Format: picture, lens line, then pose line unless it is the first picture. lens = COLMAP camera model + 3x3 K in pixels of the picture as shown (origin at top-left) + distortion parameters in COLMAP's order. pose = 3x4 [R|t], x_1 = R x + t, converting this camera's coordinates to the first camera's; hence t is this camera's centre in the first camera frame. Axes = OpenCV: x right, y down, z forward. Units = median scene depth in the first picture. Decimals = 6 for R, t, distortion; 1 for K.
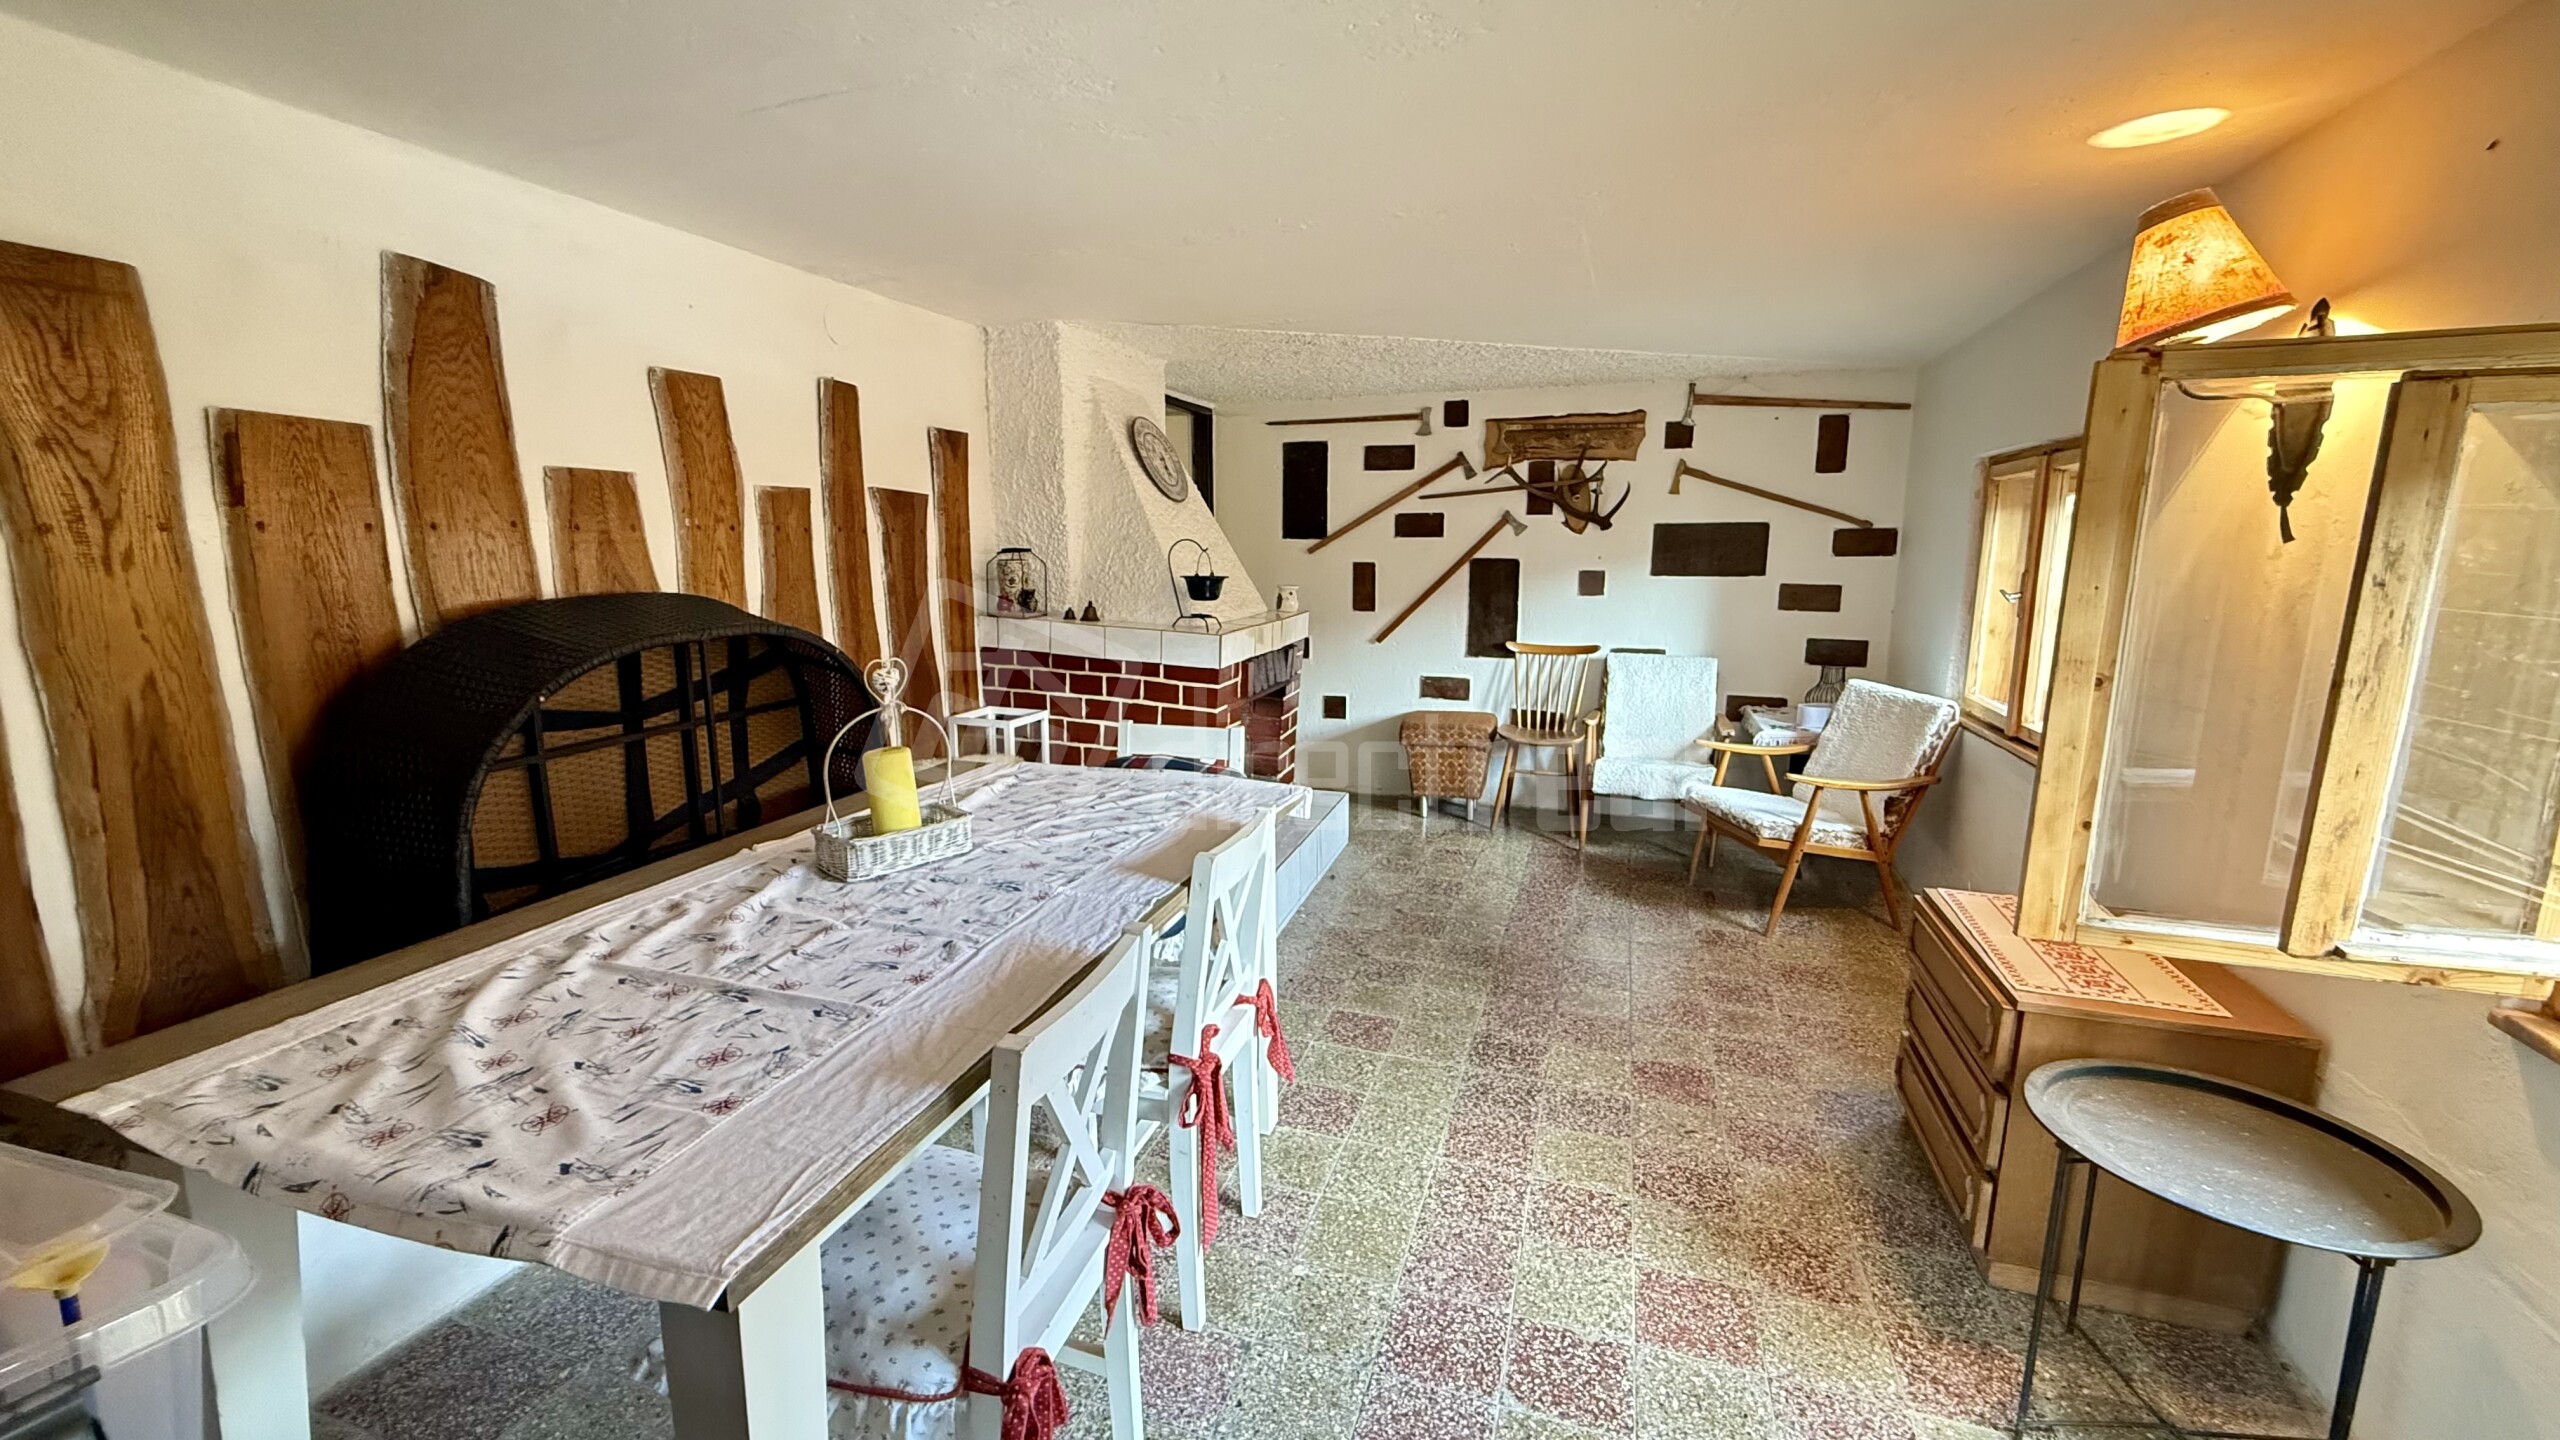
lens RADIAL K [[1002.3, 0, 1280.0], [0, 1002.3, 720.0], [0, 0, 1]] dist [0.000615, -0.000144]
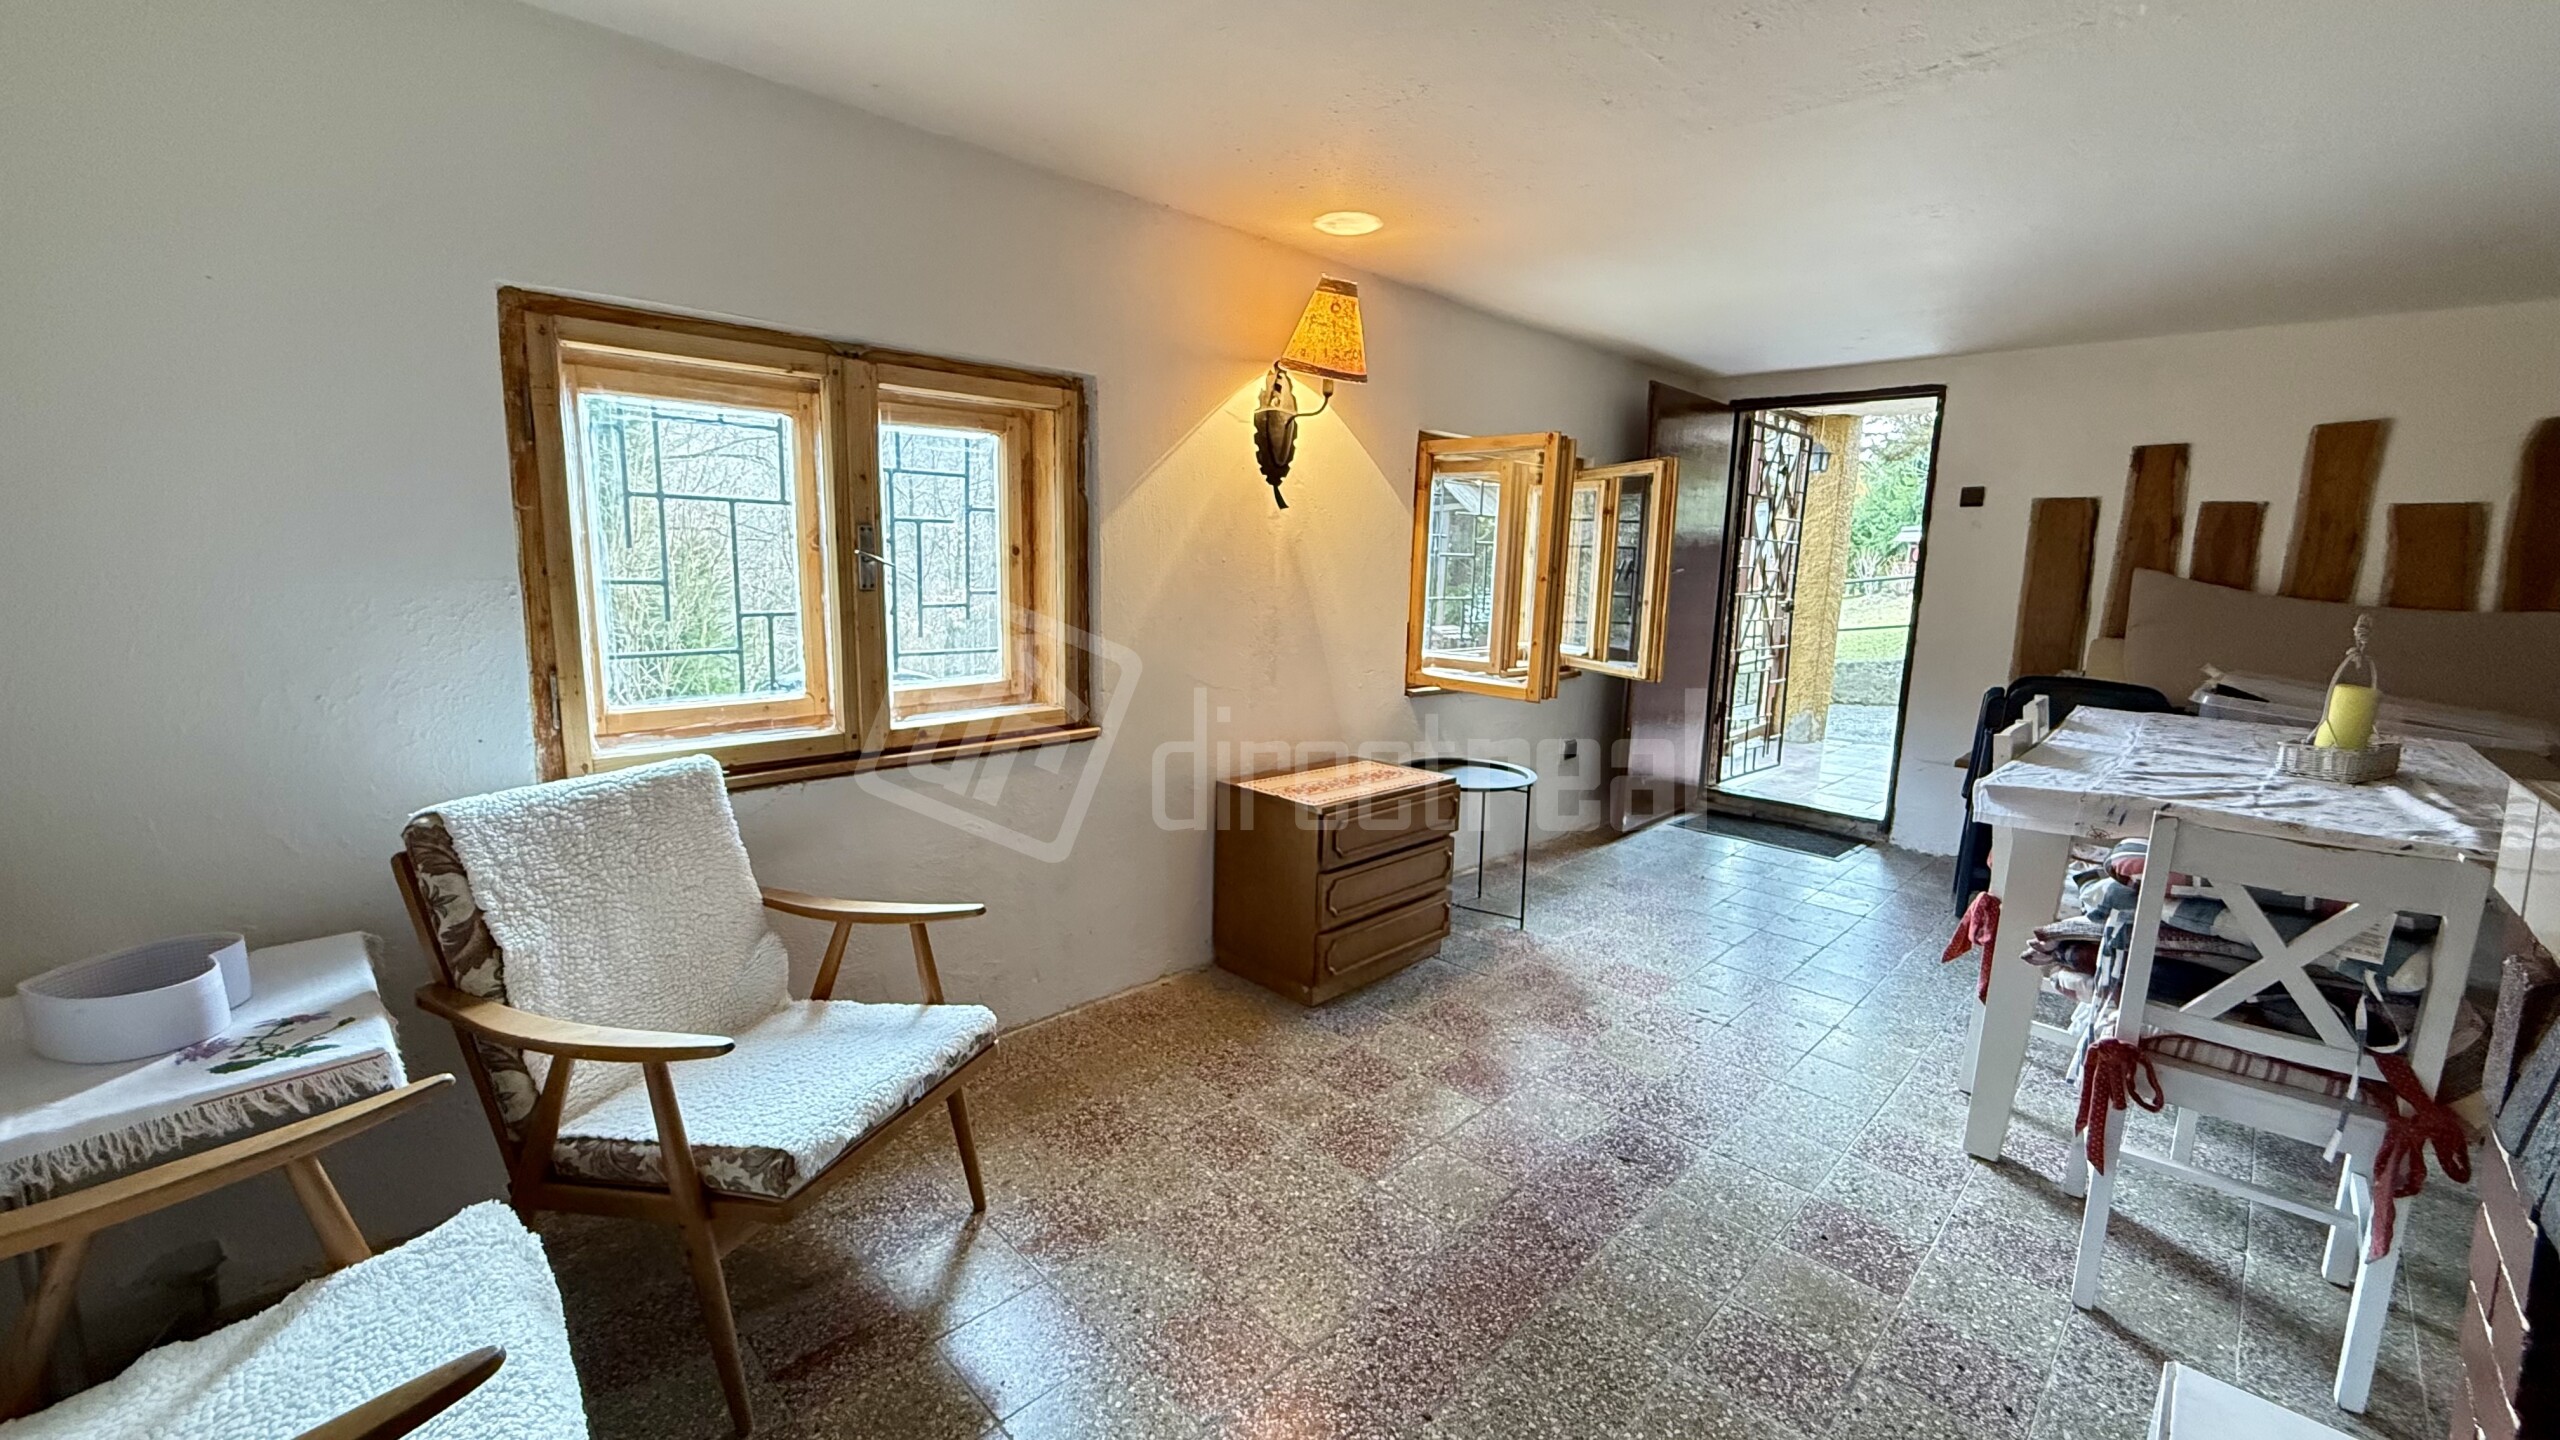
lens RADIAL K [[1013.2, 0, 1277.3], [0, 1013.2, 720.3], [0, 0, 1]] dist [-0.000035, -0.000450]
pose [[-0.896028, -0.101731, 0.432187, 0.100822], [0.047538, 0.945821, 0.321190, -0.151005], [-0.441446, 0.308340, -0.842646, 0.989765]]
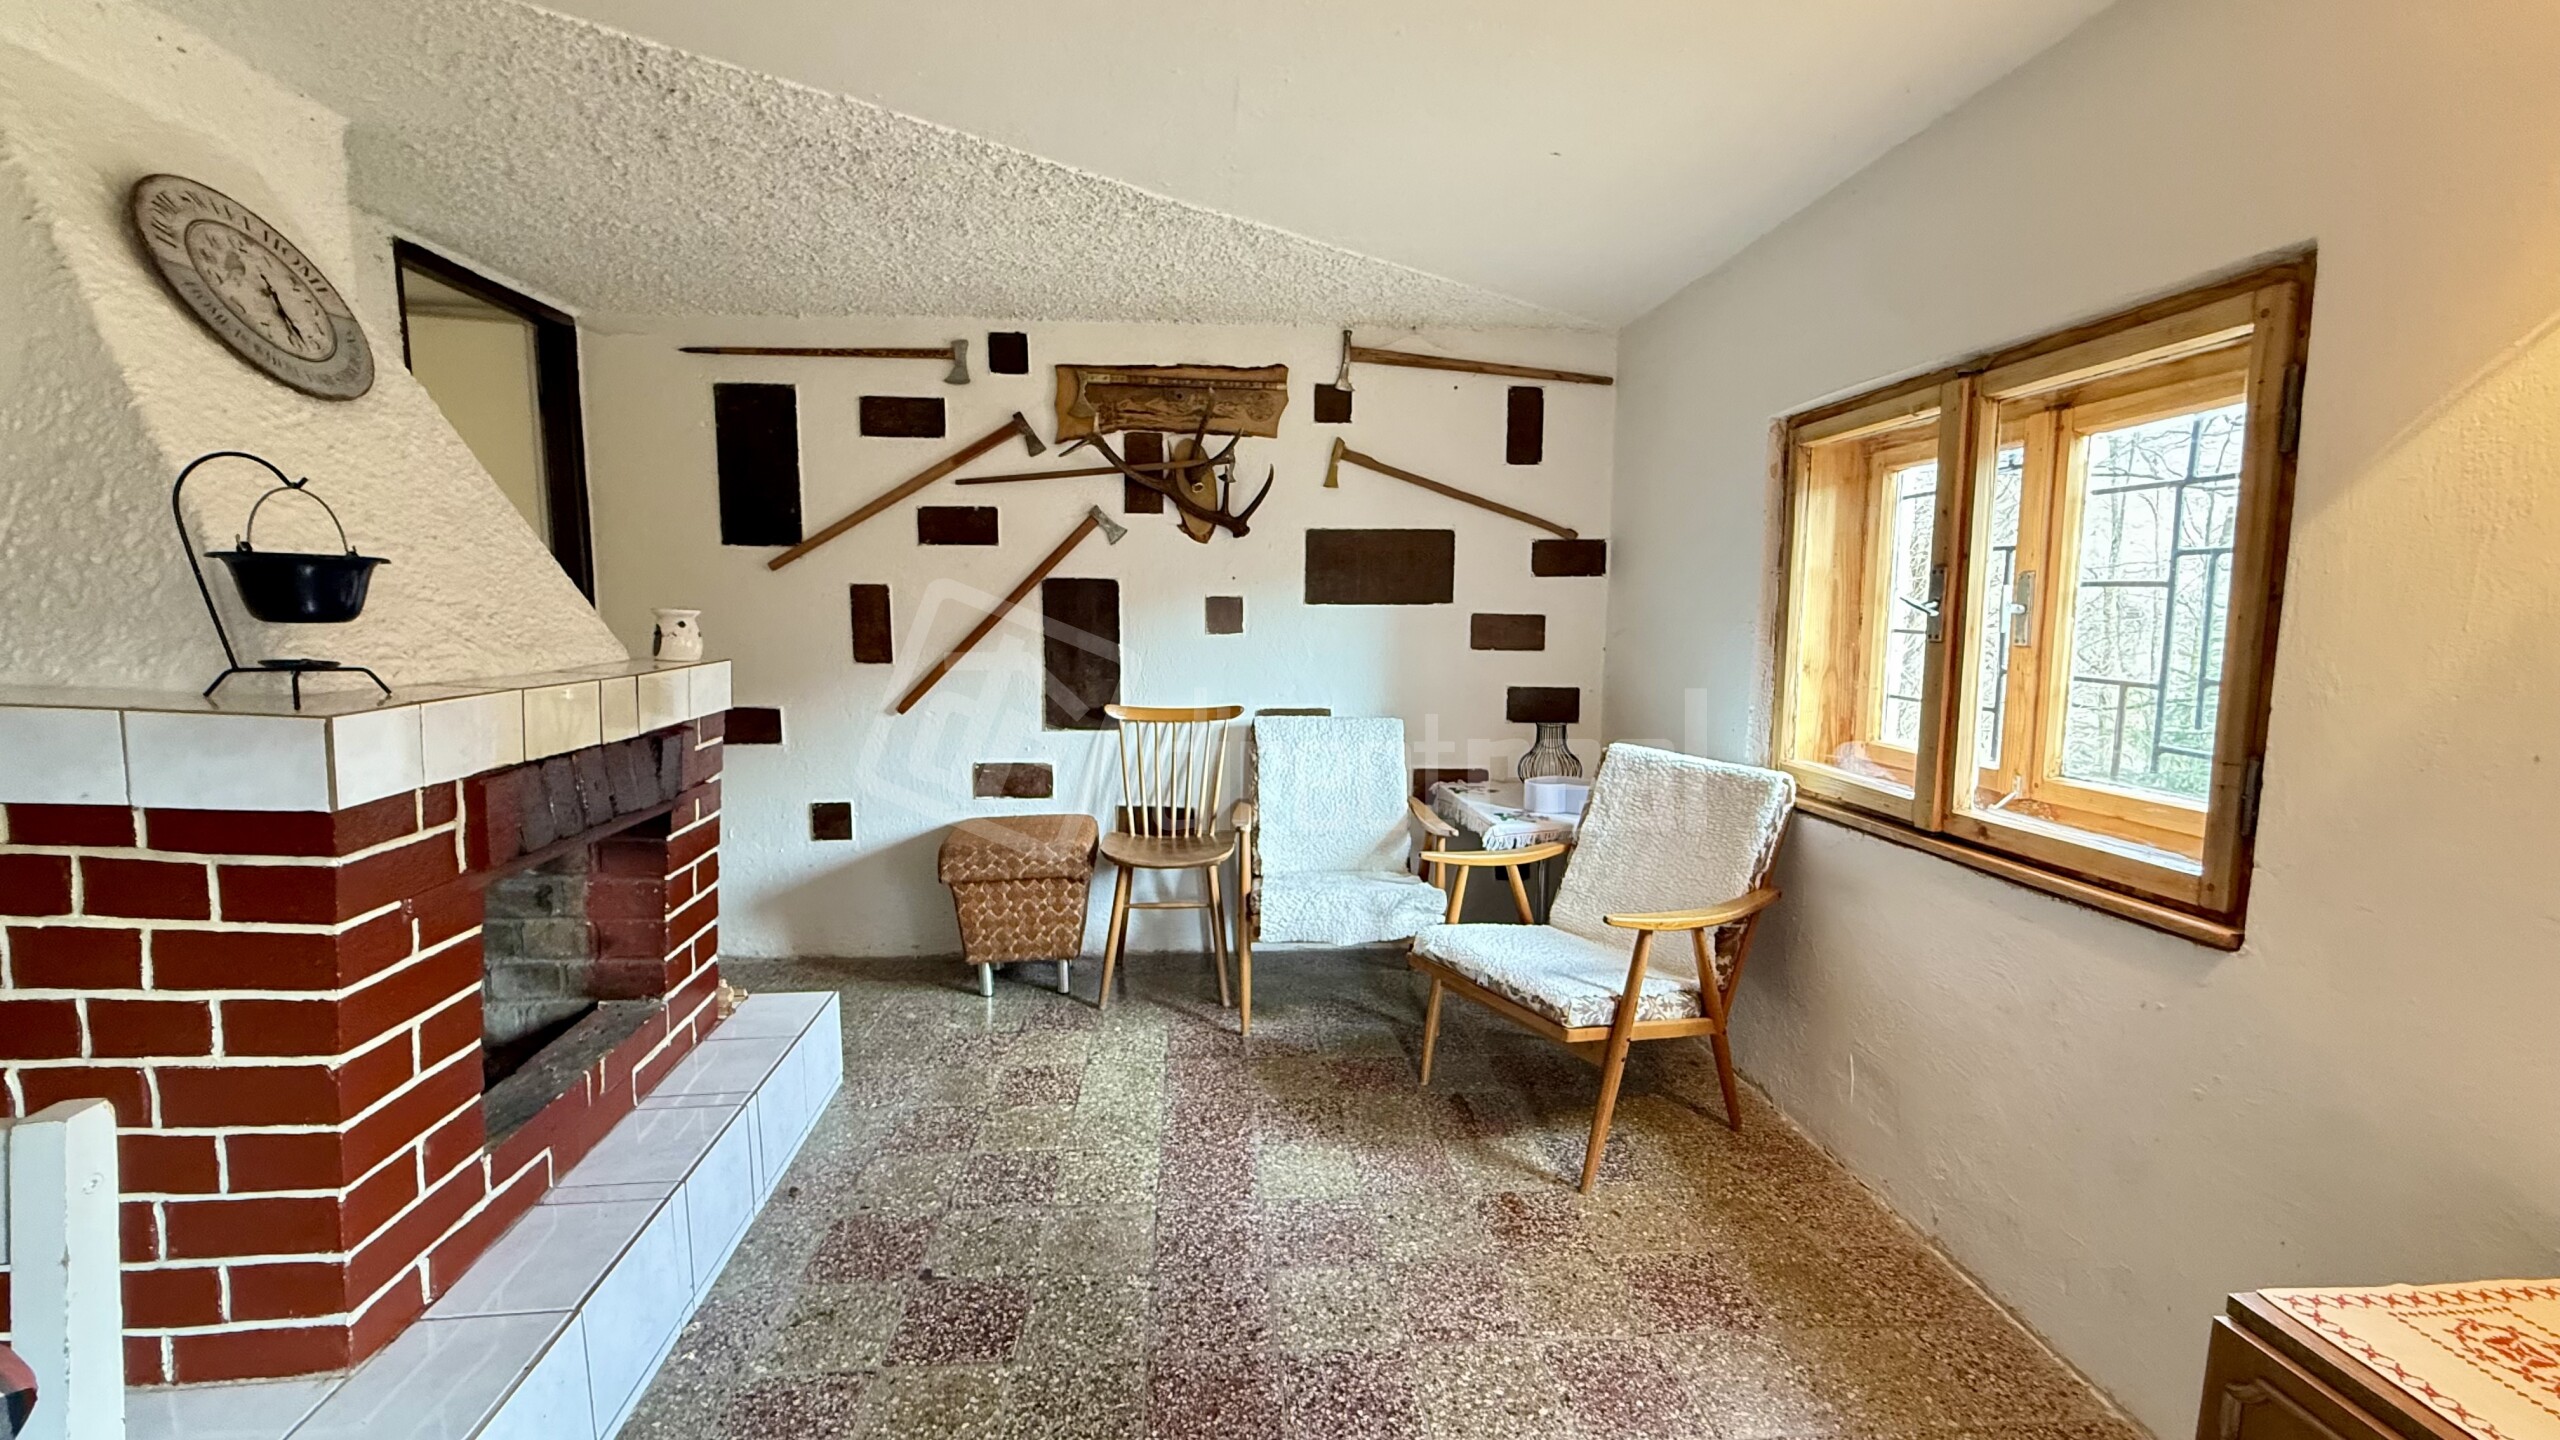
lens RADIAL K [[1002.3, 0, 1280.0], [0, 1002.3, 720.0], [0, 0, 1]] dist [0.000615, -0.000144]
pose [[0.916156, -0.039944, 0.398827, 0.075446], [0.064403, 0.996764, -0.048112, -0.032086], [-0.395615, 0.069763, 0.915763, 0.387372]]
